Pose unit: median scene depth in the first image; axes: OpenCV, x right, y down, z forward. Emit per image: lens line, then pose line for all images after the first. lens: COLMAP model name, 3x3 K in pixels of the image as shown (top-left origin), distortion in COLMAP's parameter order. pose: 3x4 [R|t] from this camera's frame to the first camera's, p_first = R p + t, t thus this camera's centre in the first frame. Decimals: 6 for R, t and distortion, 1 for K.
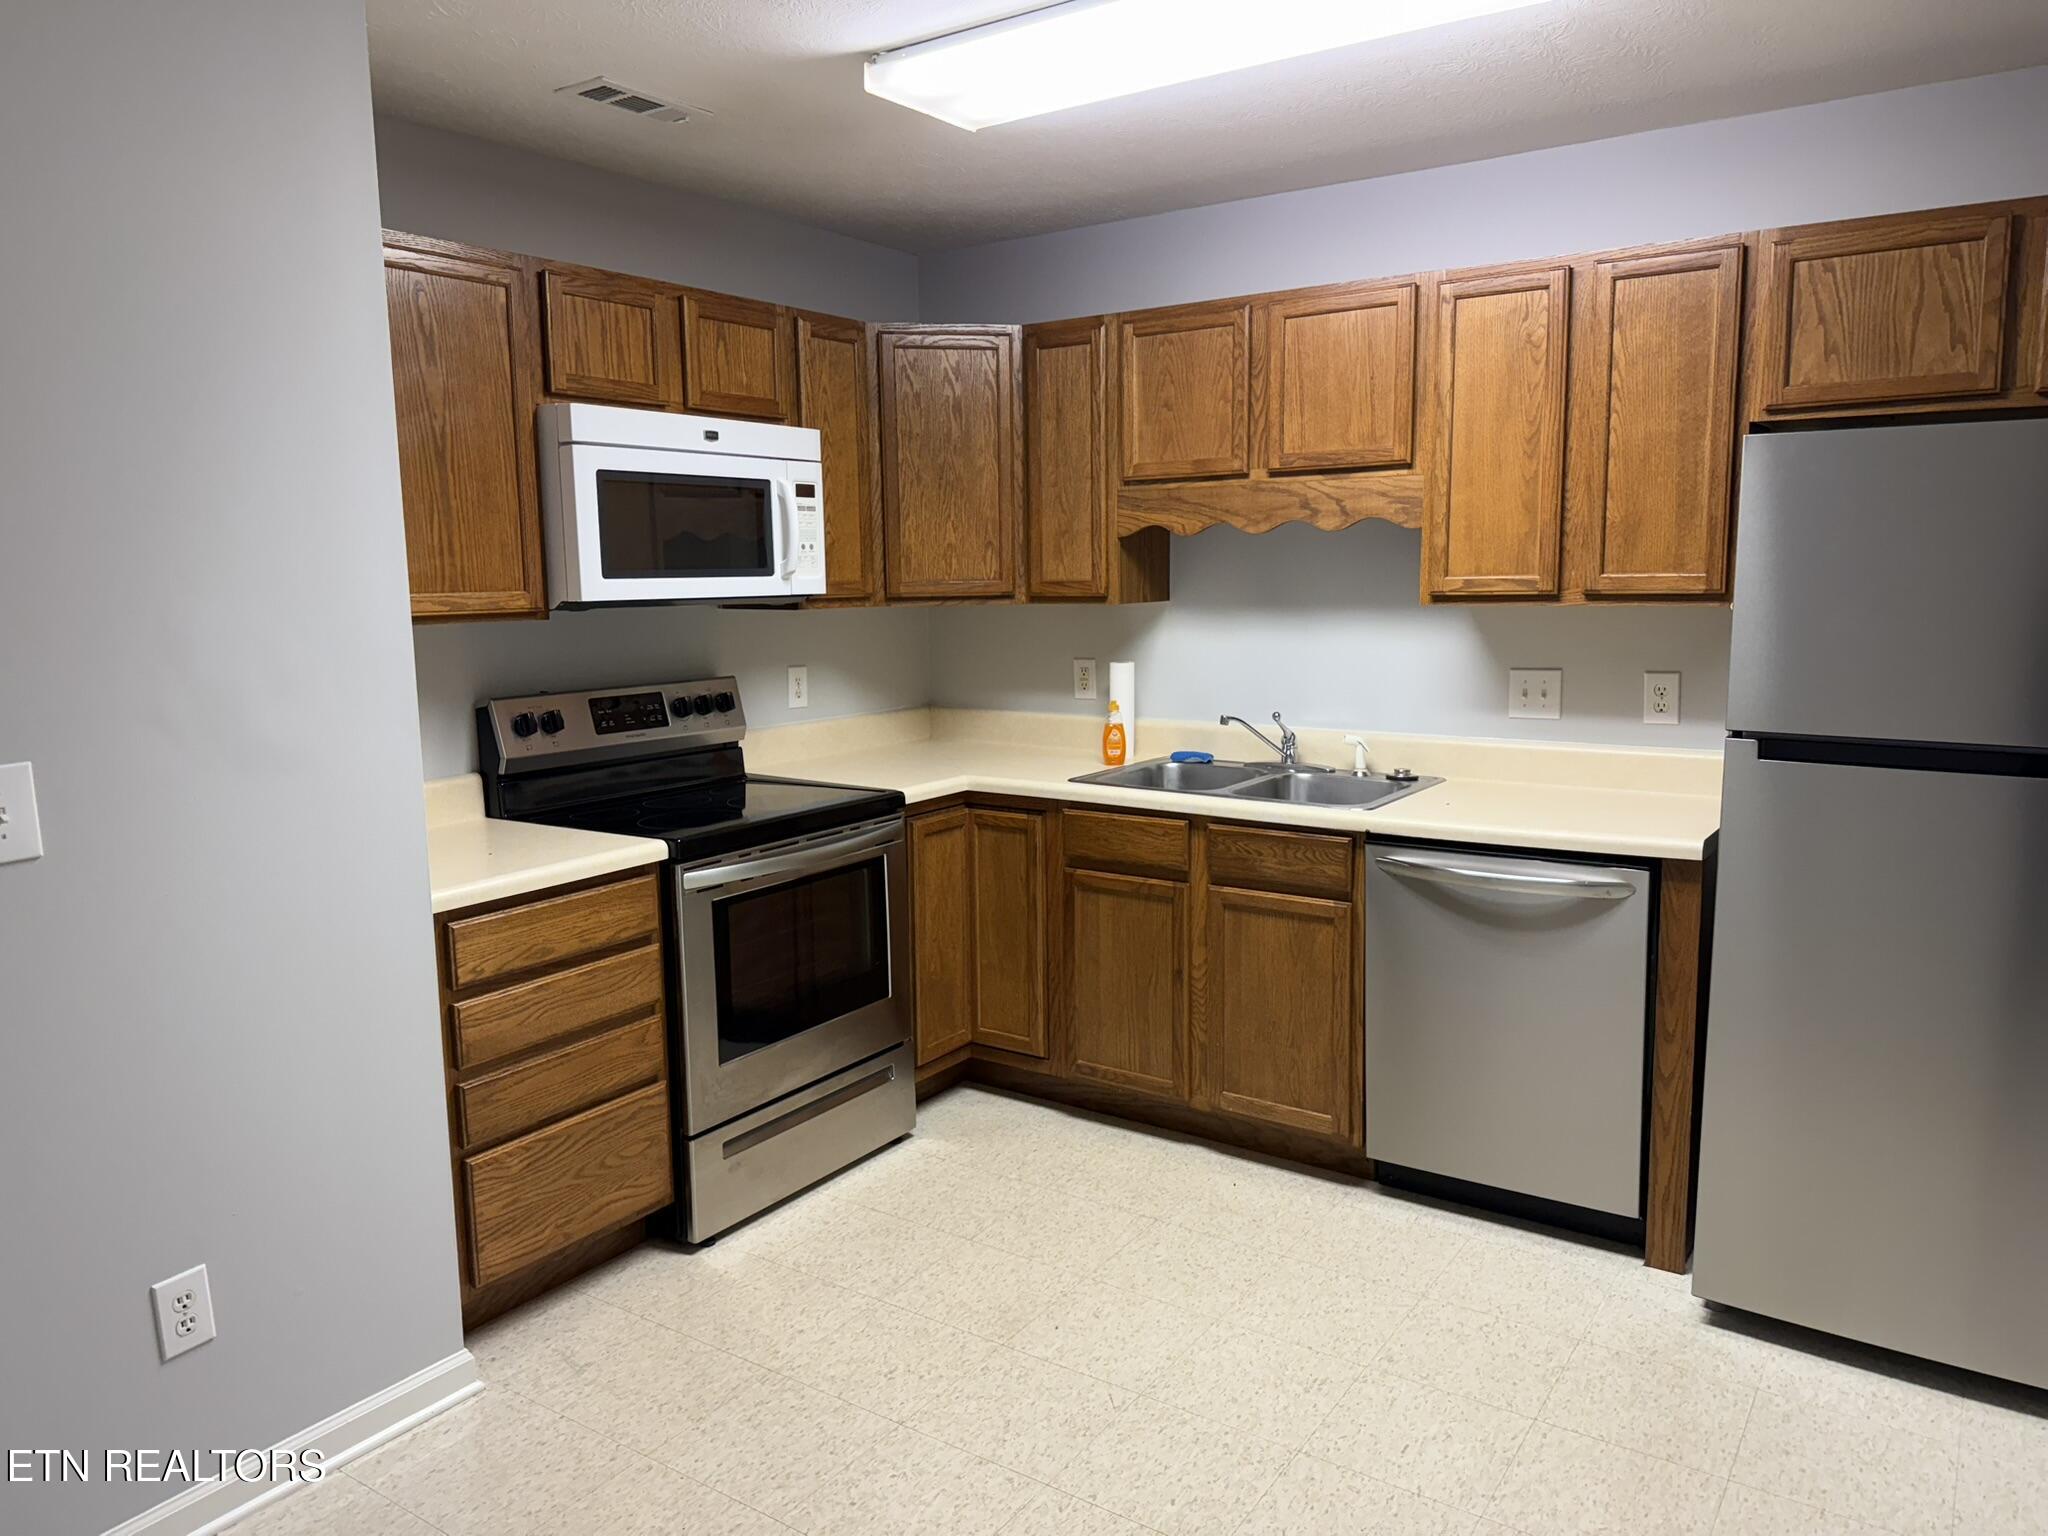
lens RADIAL K [[1450.6, 0, 1024.0], [0, 1450.6, 768.0], [0, 0, 1]] dist [0.098766, -0.103719]
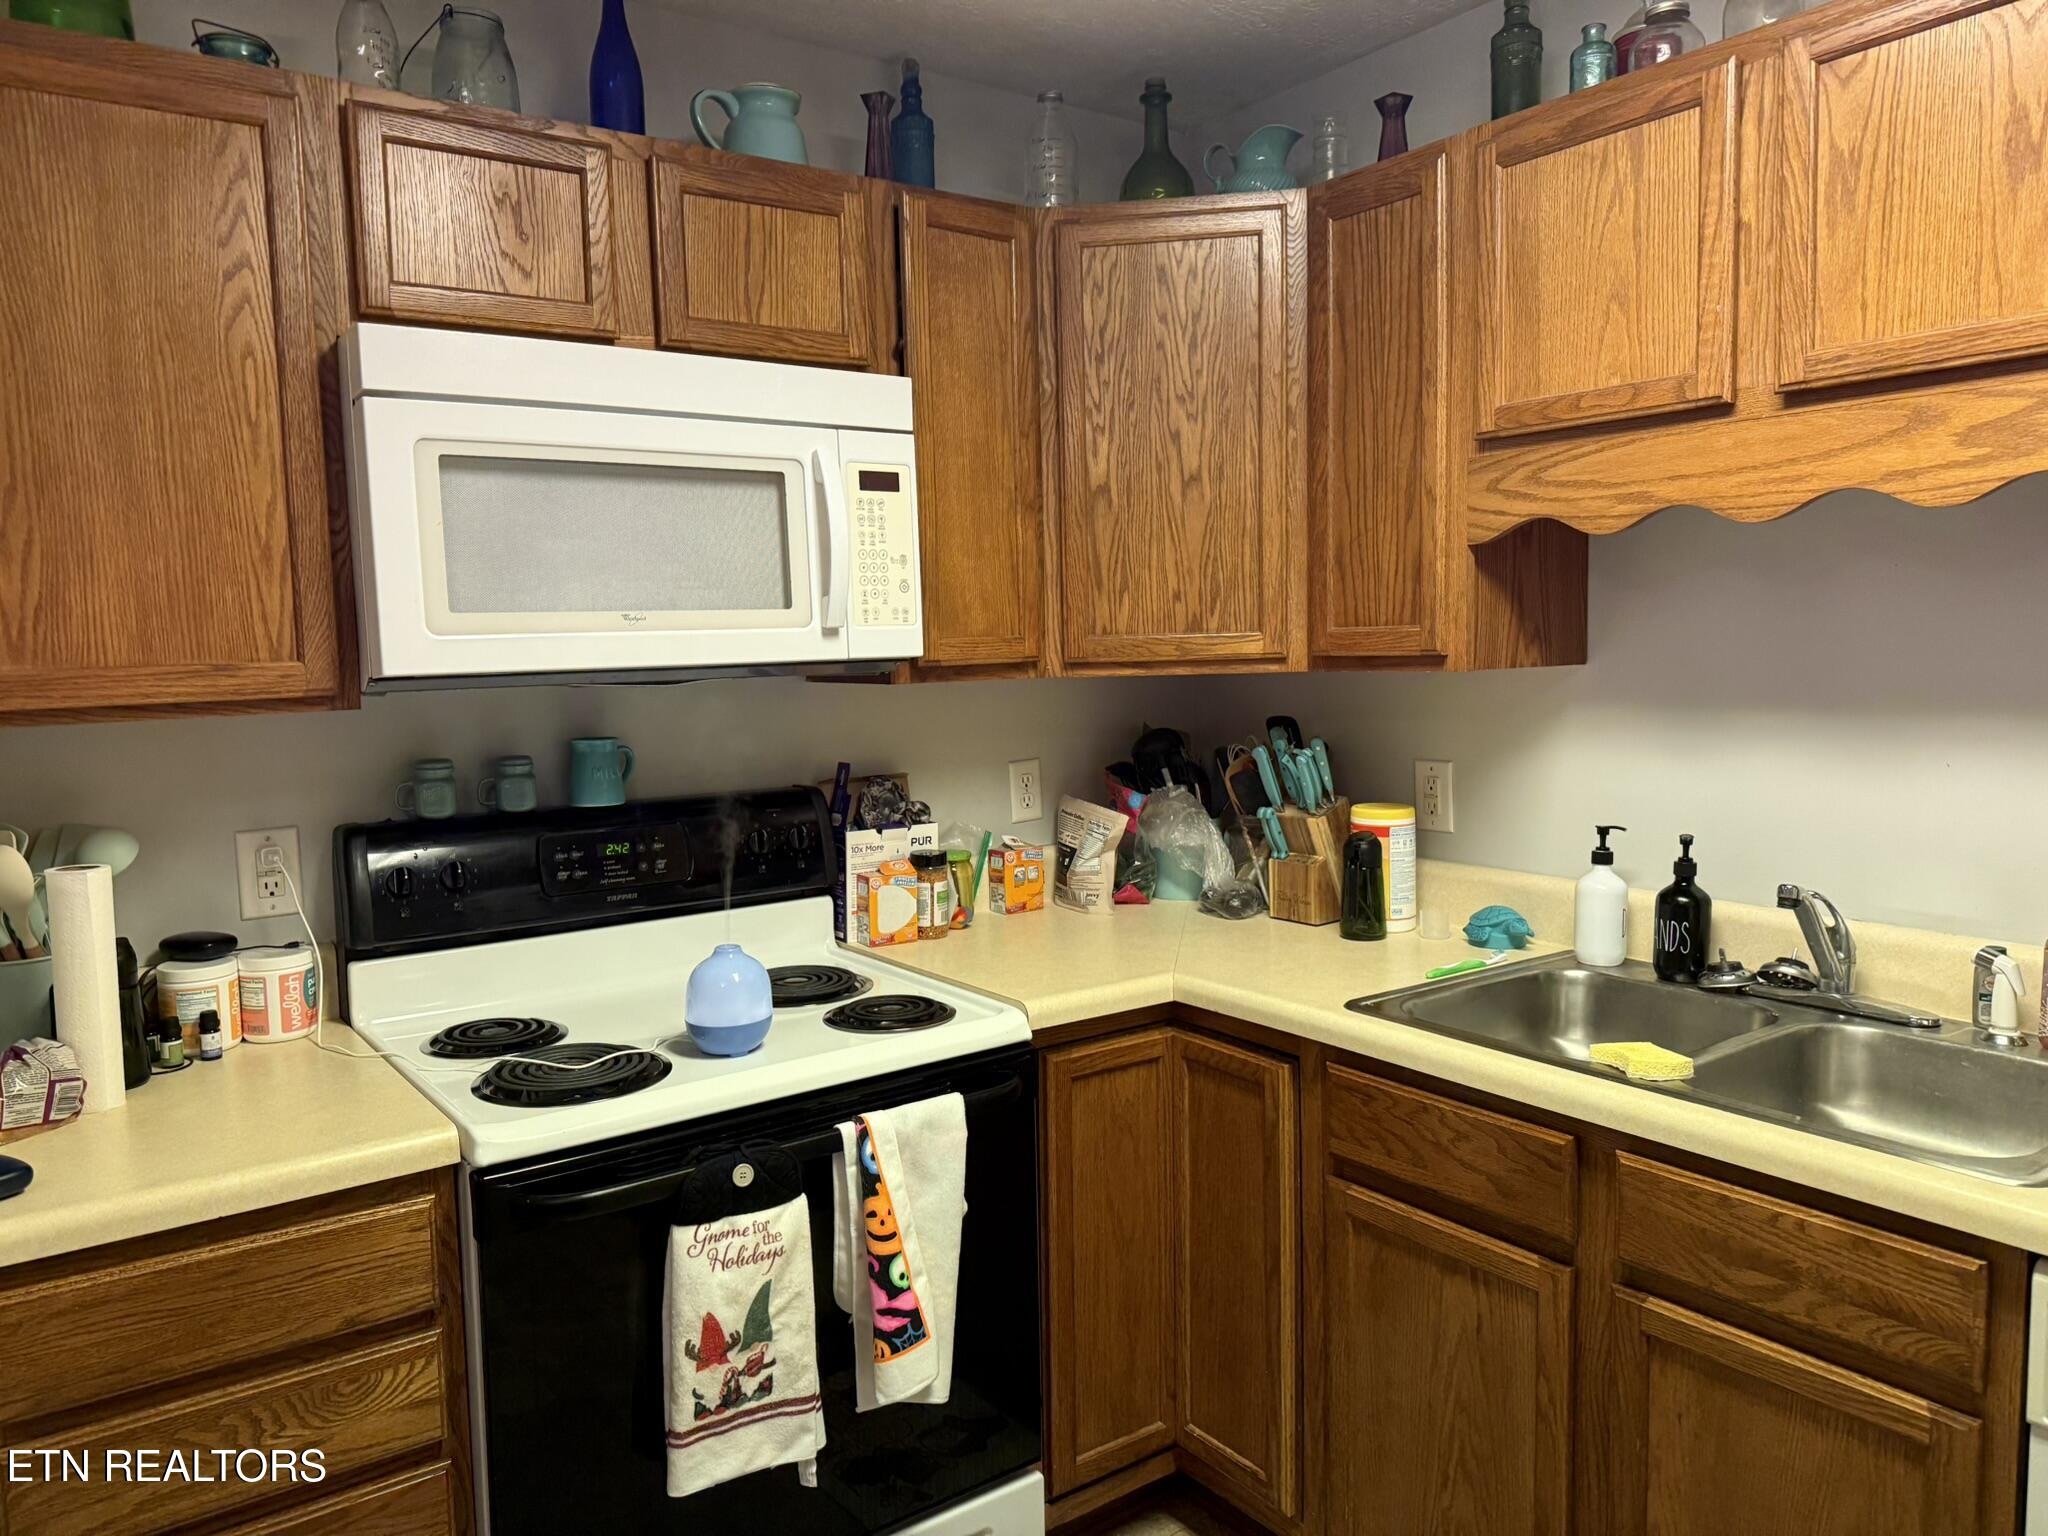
lens RADIAL K [[1450.6, 0, 1024.0], [0, 1450.6, 768.0], [0, 0, 1]] dist [0.098766, -0.103719]
pose [[0.940691, 0.012279, -0.339042, 0.101946], [-0.029198, 0.998567, -0.044846, -0.050118], [0.338006, 0.052086, 0.939702, 0.467733]]
